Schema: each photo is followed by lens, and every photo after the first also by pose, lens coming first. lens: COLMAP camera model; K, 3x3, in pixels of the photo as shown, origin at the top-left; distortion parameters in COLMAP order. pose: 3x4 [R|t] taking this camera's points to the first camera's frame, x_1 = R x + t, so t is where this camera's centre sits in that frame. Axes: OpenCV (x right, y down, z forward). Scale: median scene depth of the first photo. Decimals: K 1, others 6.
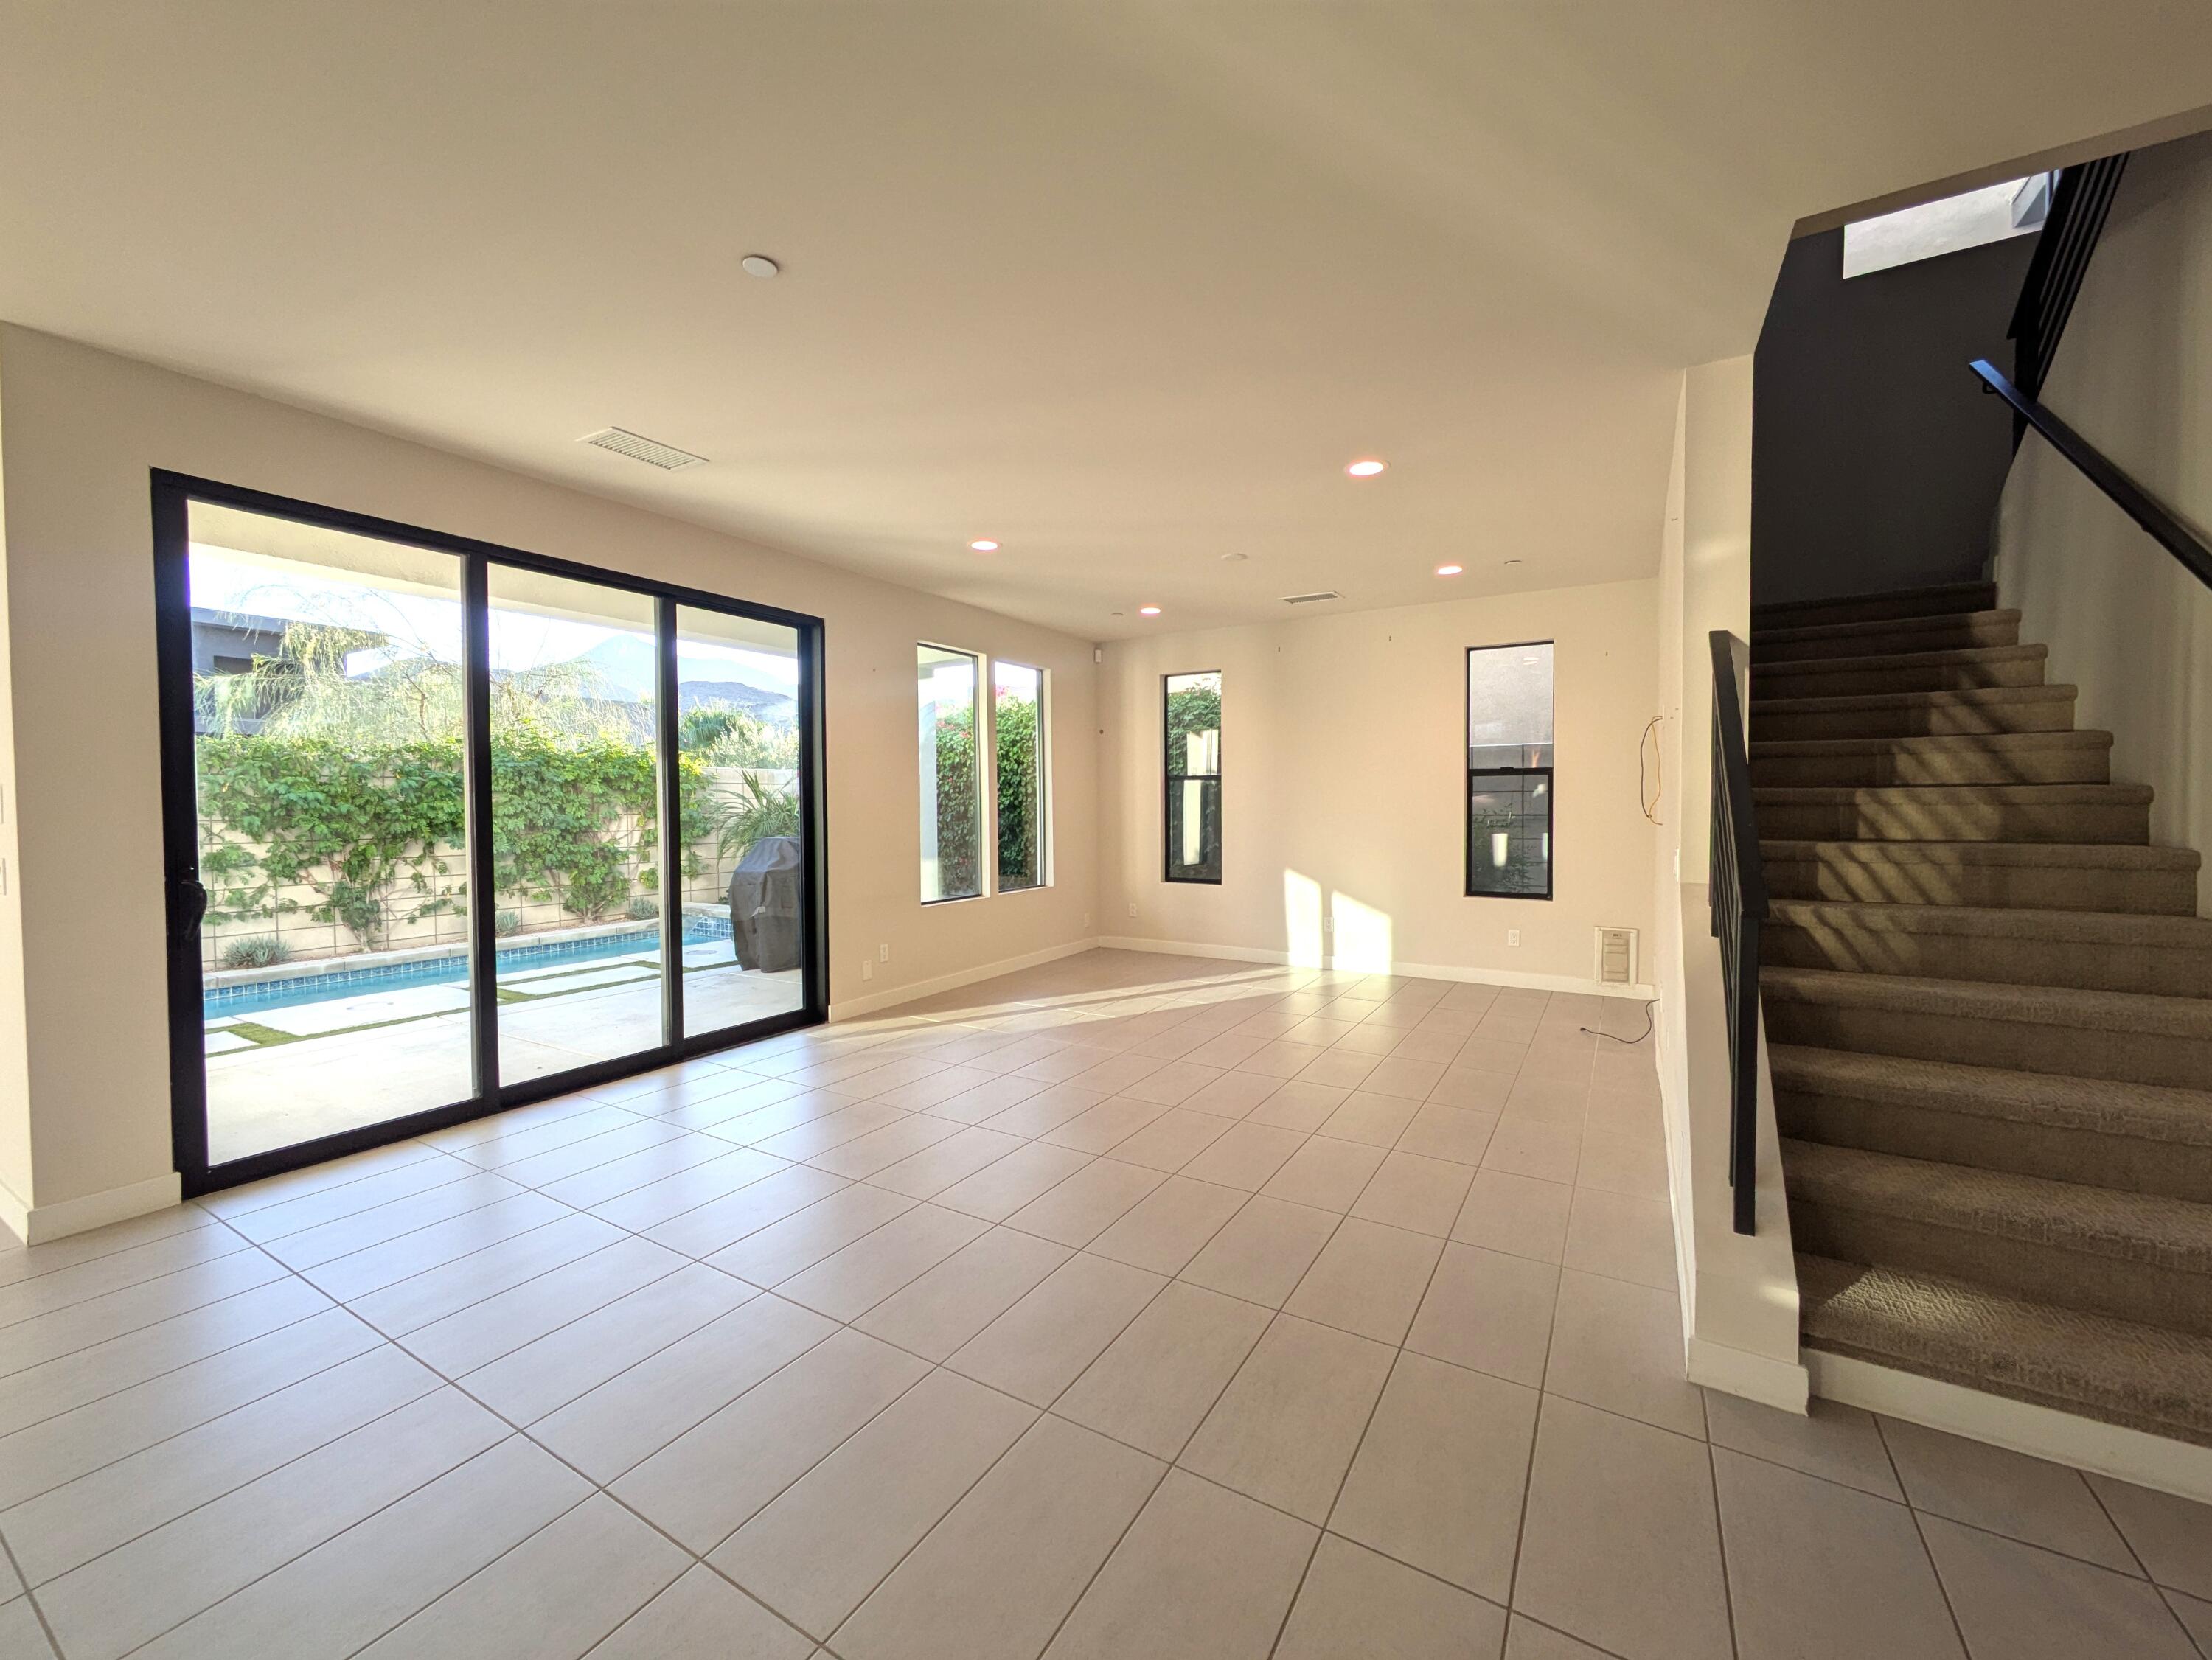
lens RADIAL K [[876.0, 0, 1114.8], [0, 876.0, 827.6], [0, 0, 1]] dist [-0.002323, 0.002317]
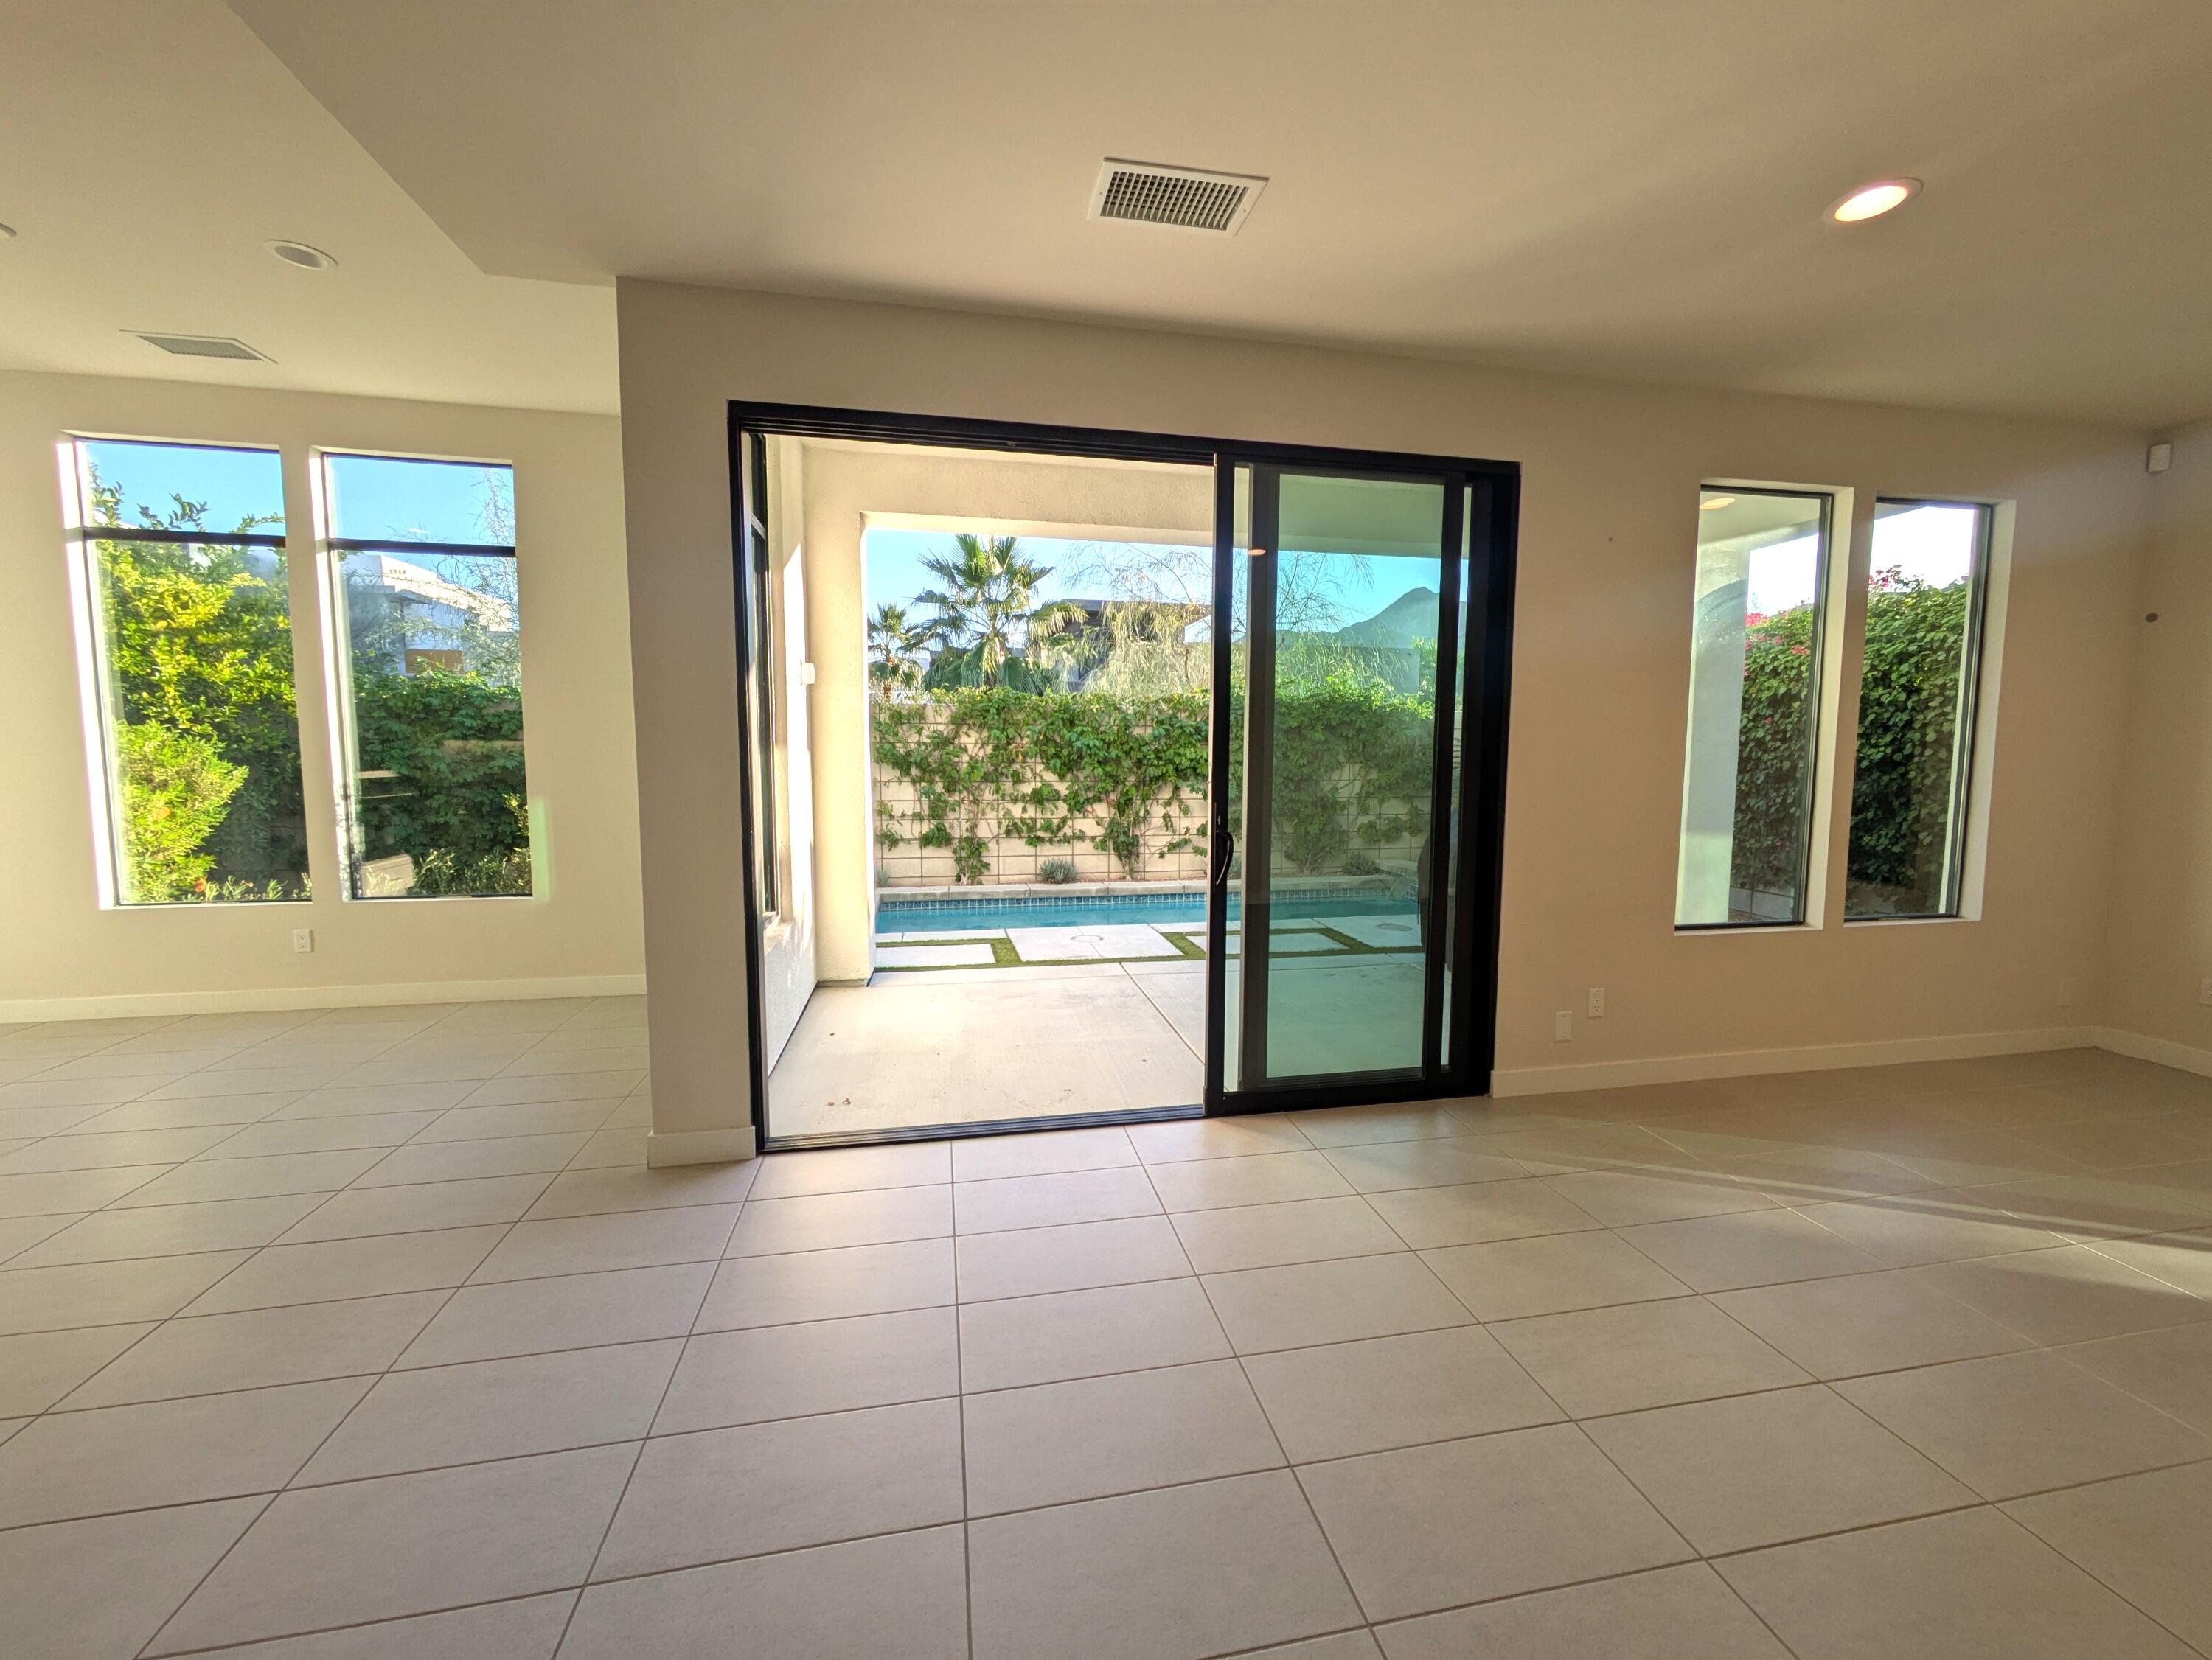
lens RADIAL K [[876.0, 0, 1108.6], [0, 876.0, 826.6], [0, 0, 1]] dist [-0.002323, 0.002317]
pose [[0.666998, 0.074261, -0.741350, -0.027189], [-0.028979, 0.996853, 0.073783, -0.010724], [0.744496, -0.027729, 0.667051, 0.212358]]
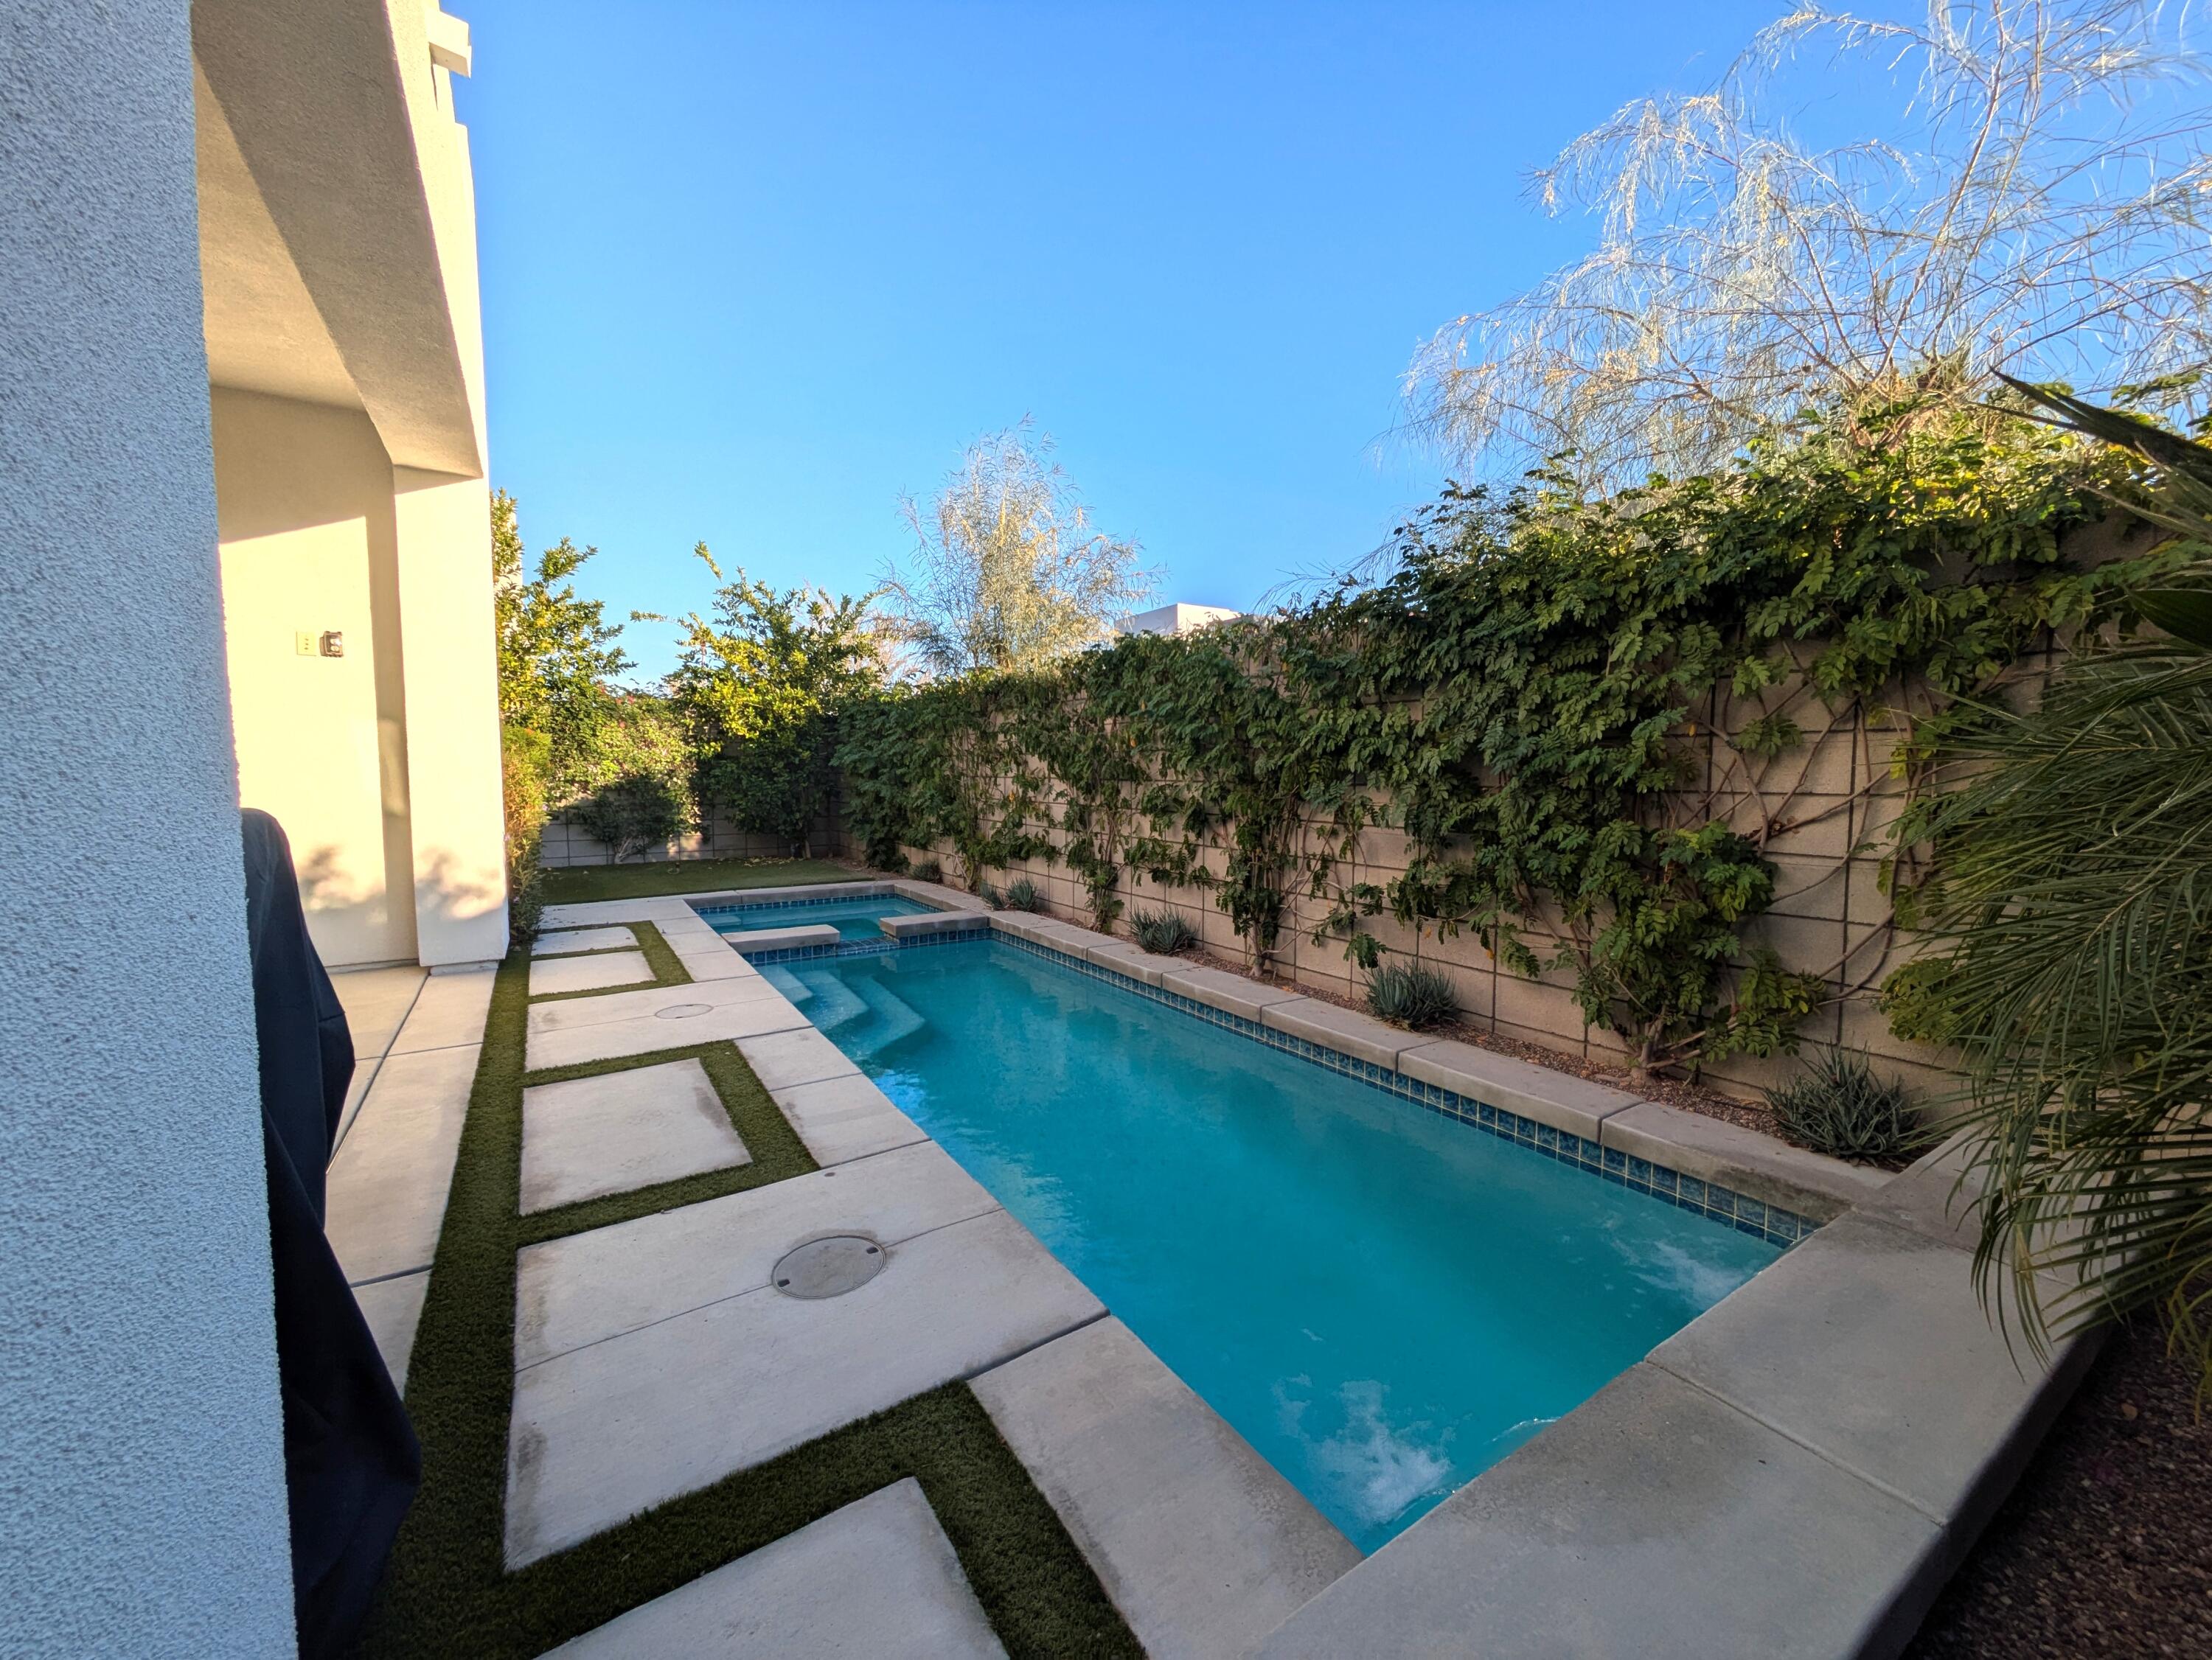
lens RADIAL K [[876.0, 0, 1106.9], [0, 876.0, 816.9], [0, 0, 1]] dist [-0.002323, 0.002317]
pose [[-0.460309, 0.067801, -0.885166, -0.285185], [-0.012145, 0.996505, 0.082646, -0.010603], [0.887676, 0.048793, -0.457876, 1.142435]]
